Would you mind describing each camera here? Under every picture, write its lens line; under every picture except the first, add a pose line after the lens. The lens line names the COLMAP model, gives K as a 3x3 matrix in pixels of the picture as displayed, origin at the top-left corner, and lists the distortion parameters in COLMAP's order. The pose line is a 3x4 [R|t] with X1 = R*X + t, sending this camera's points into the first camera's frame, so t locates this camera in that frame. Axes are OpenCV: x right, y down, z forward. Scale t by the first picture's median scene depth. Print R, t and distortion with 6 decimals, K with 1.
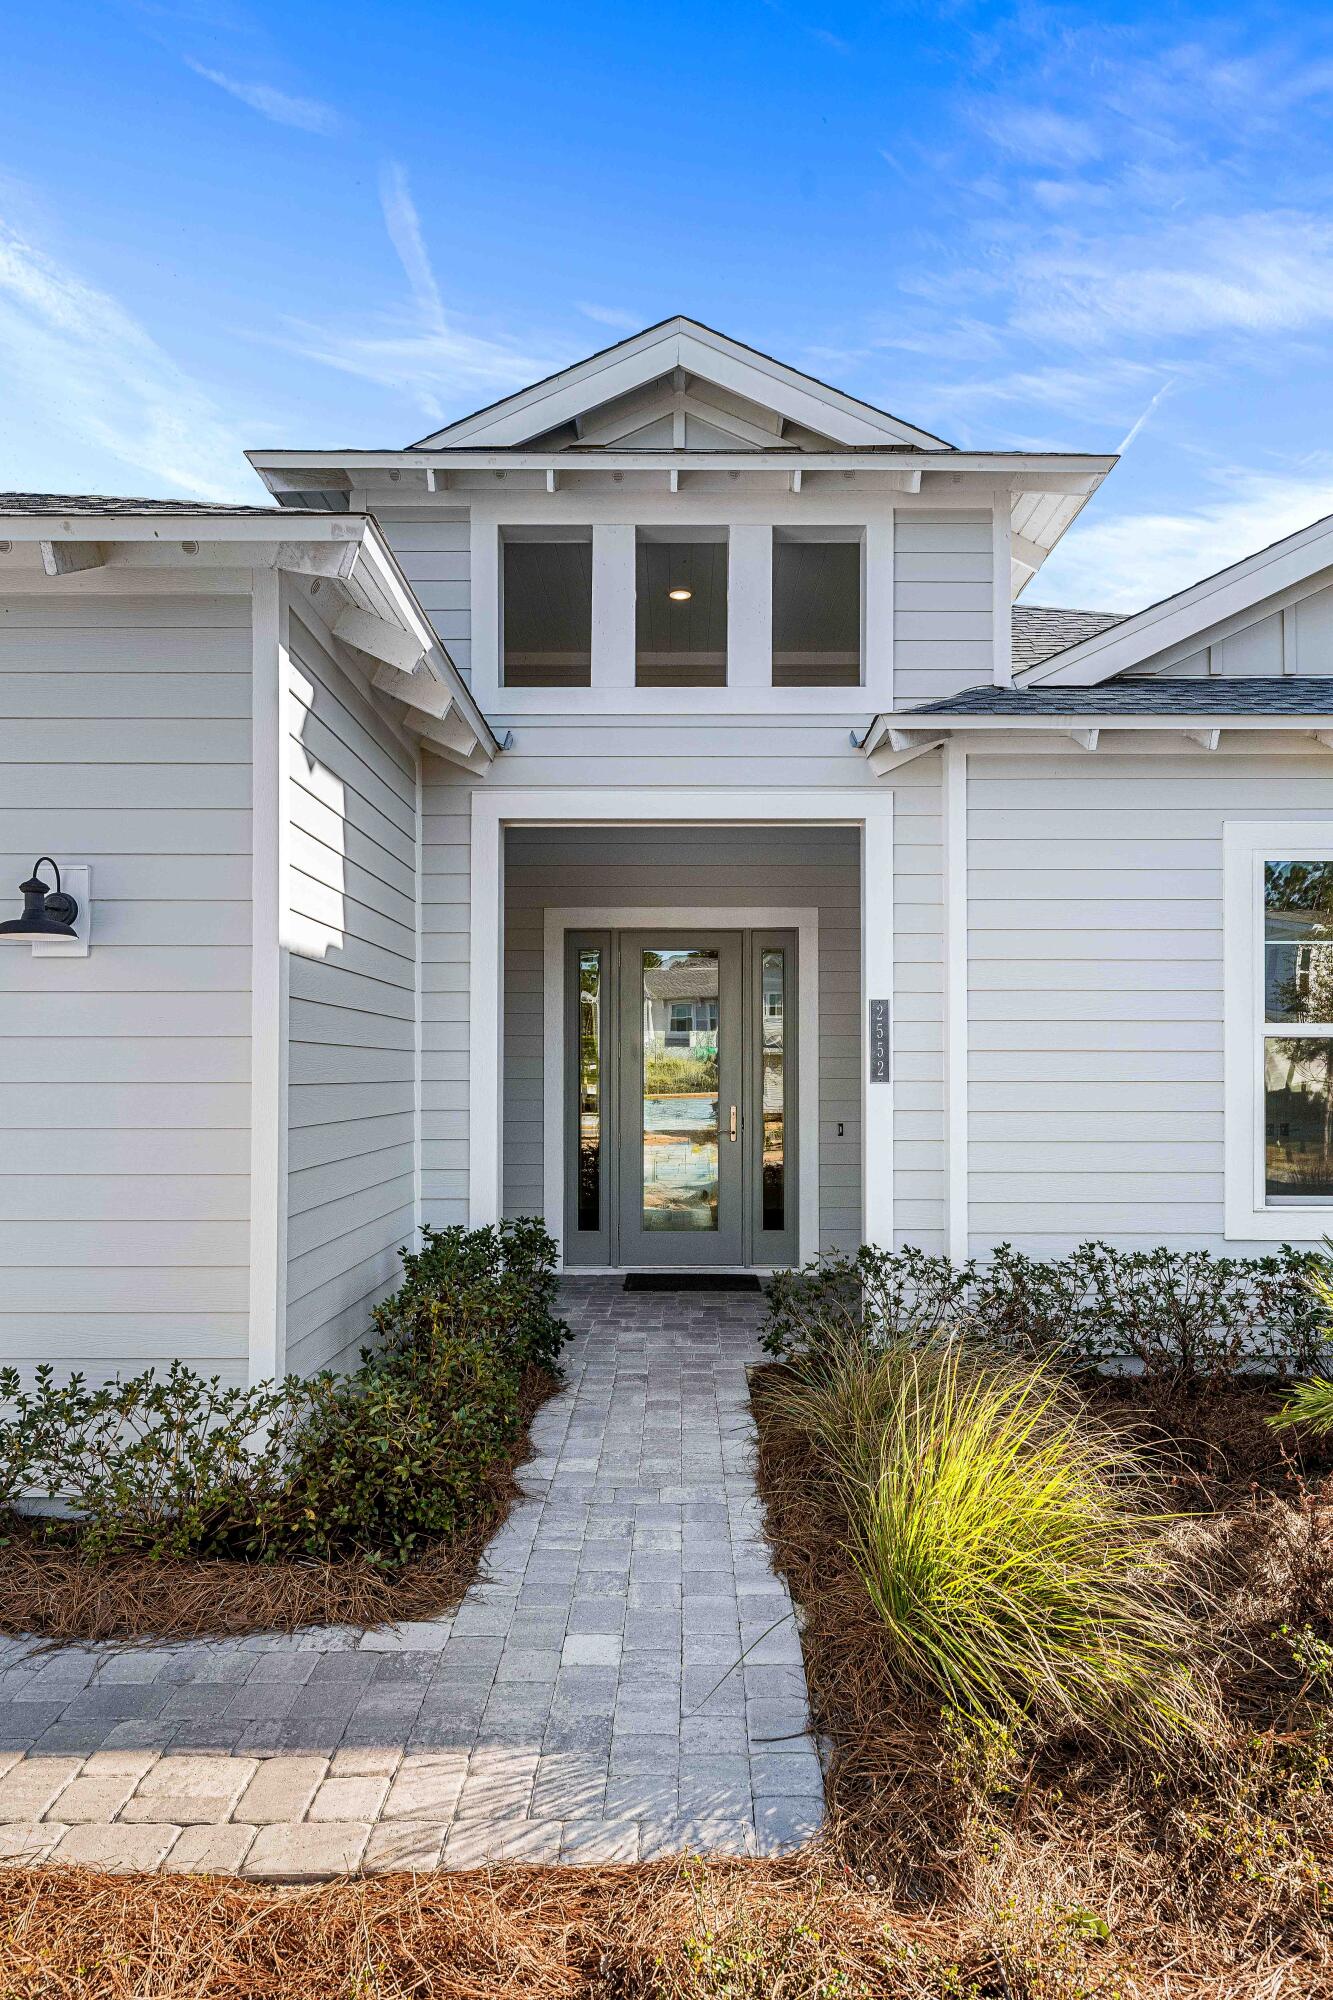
lens RADIAL K [[1251.3, 0, 667.6], [0, 1251.3, 1038.7], [0, 0, 1]] dist [0.020330, 0.001692]
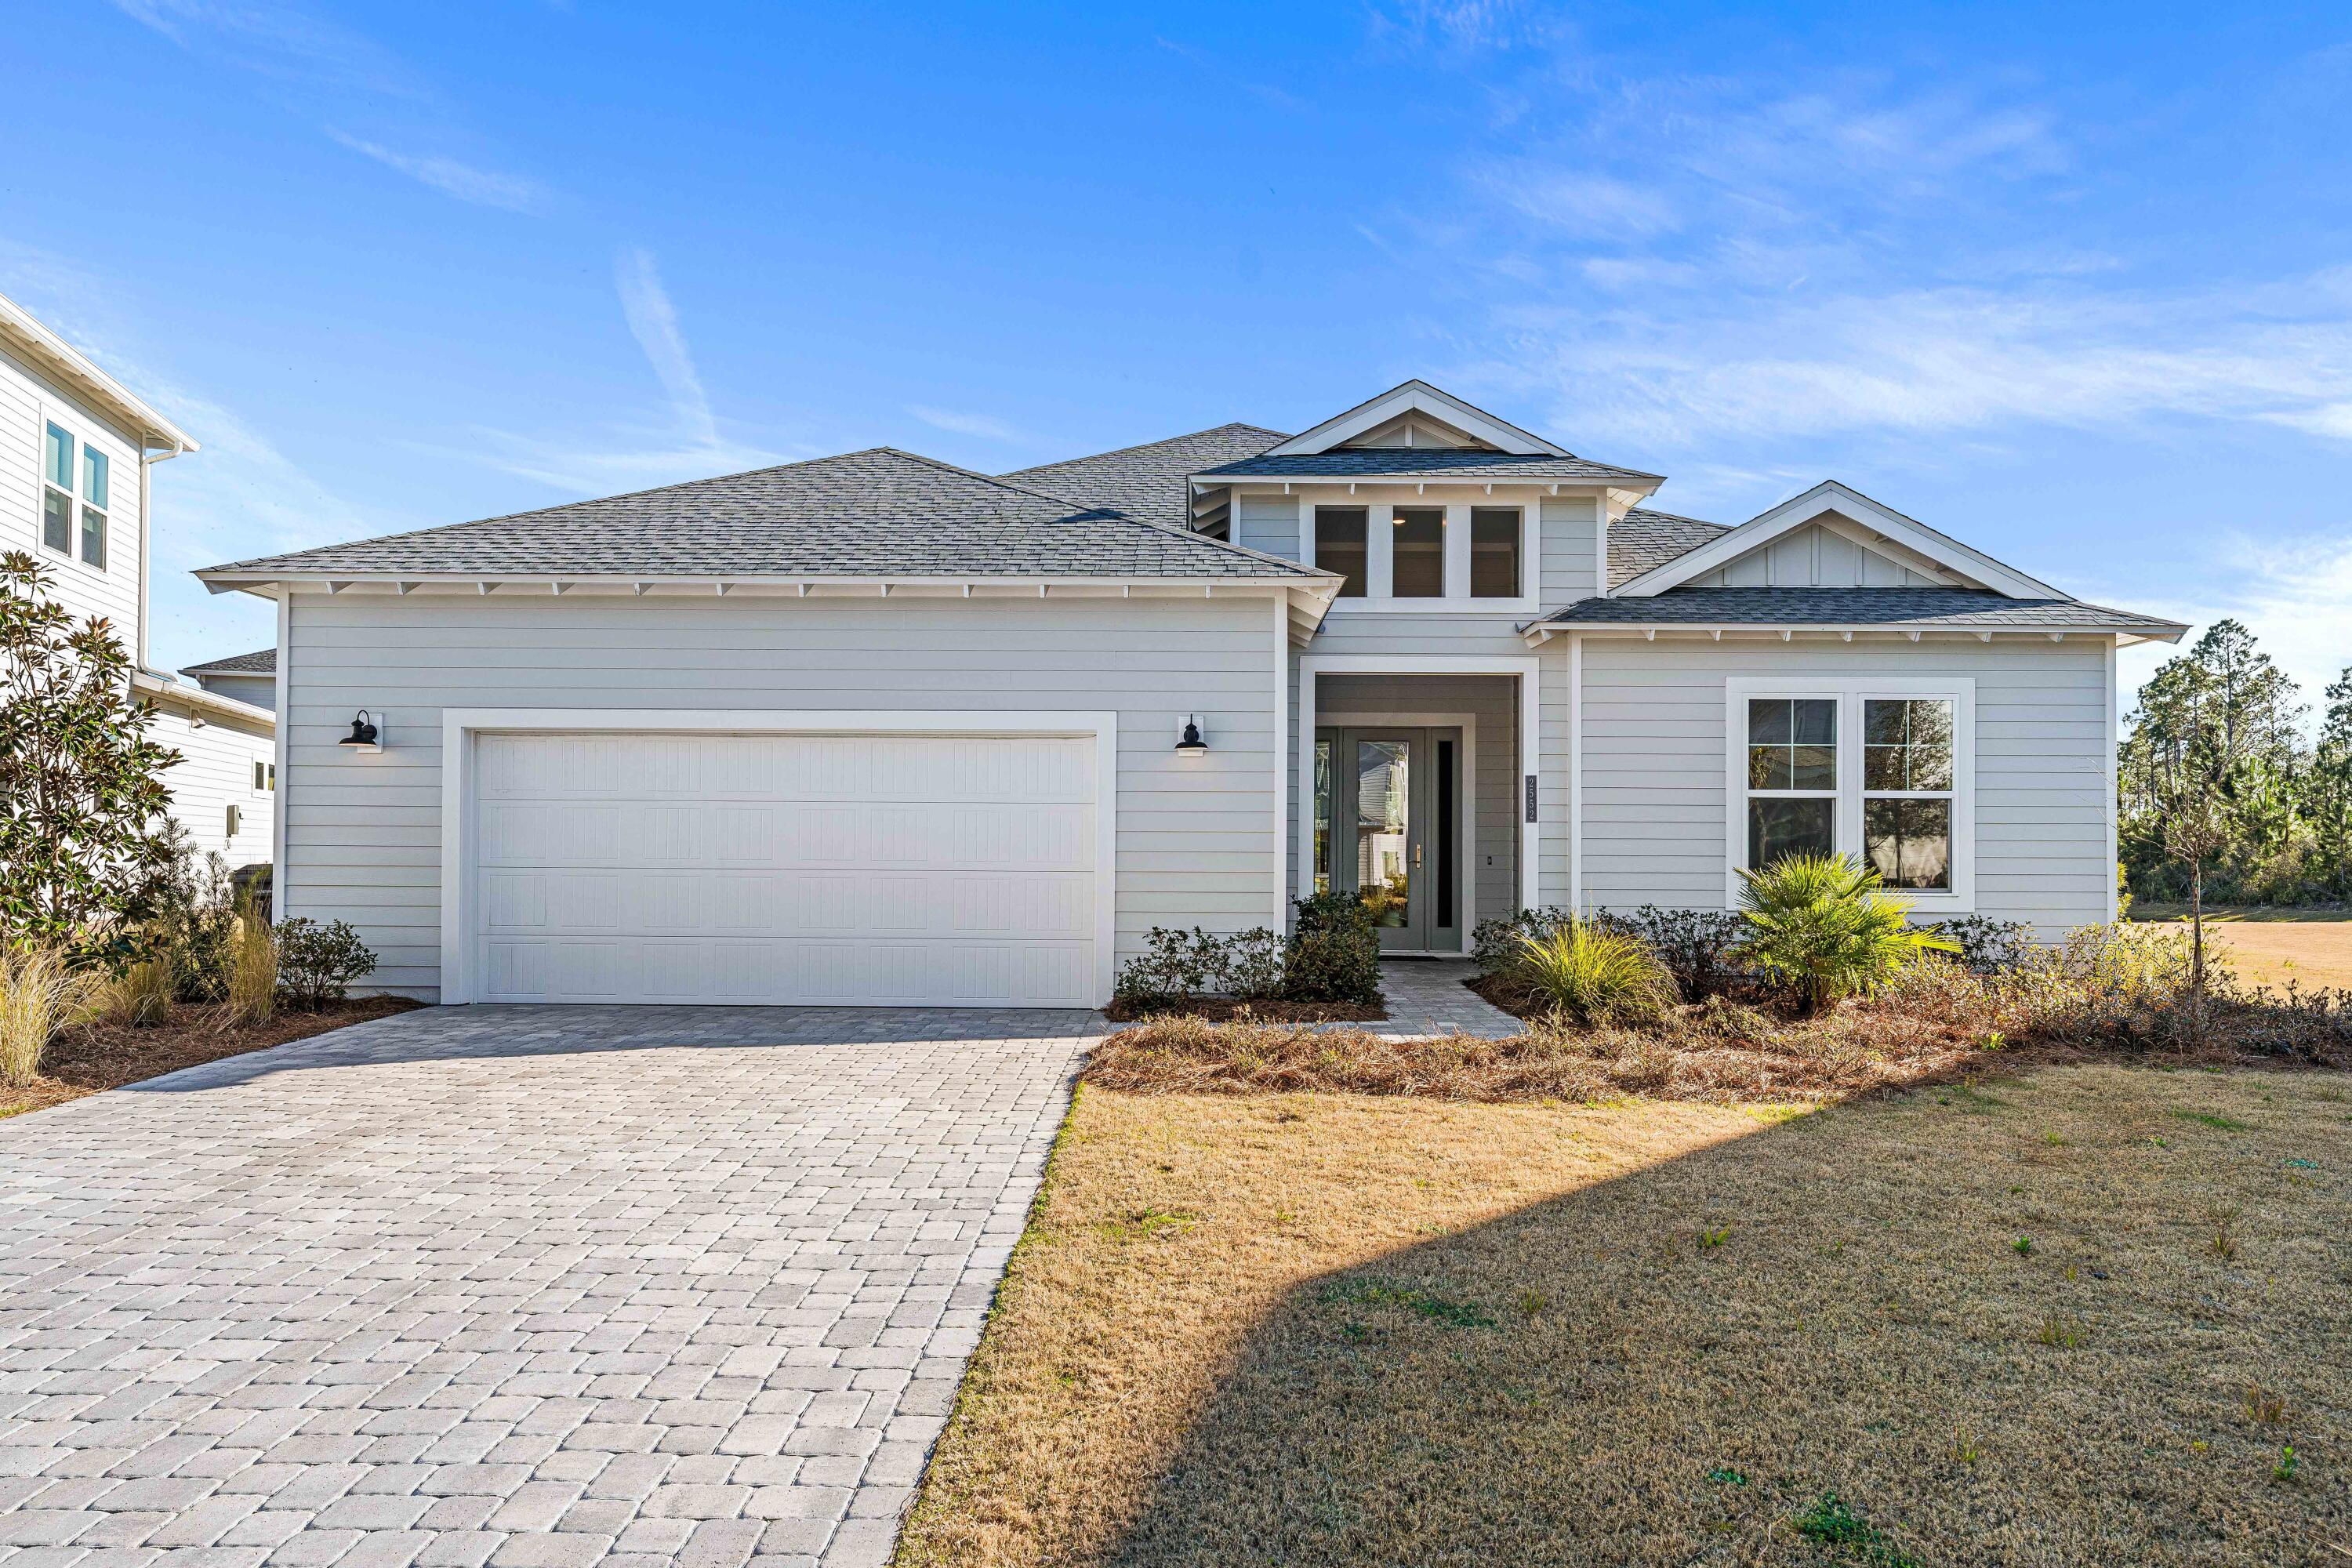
lens RADIAL K [[1565.2, 0, 1172.6], [0, 1565.2, 808.4], [0, 0, 1]] dist [0.041580, -0.001844]
pose [[0.999978, 0.005728, 0.003397, -0.342405], [-0.005708, 0.999967, -0.005765, 0.030620], [-0.003430, 0.005745, 0.999978, -1.205985]]
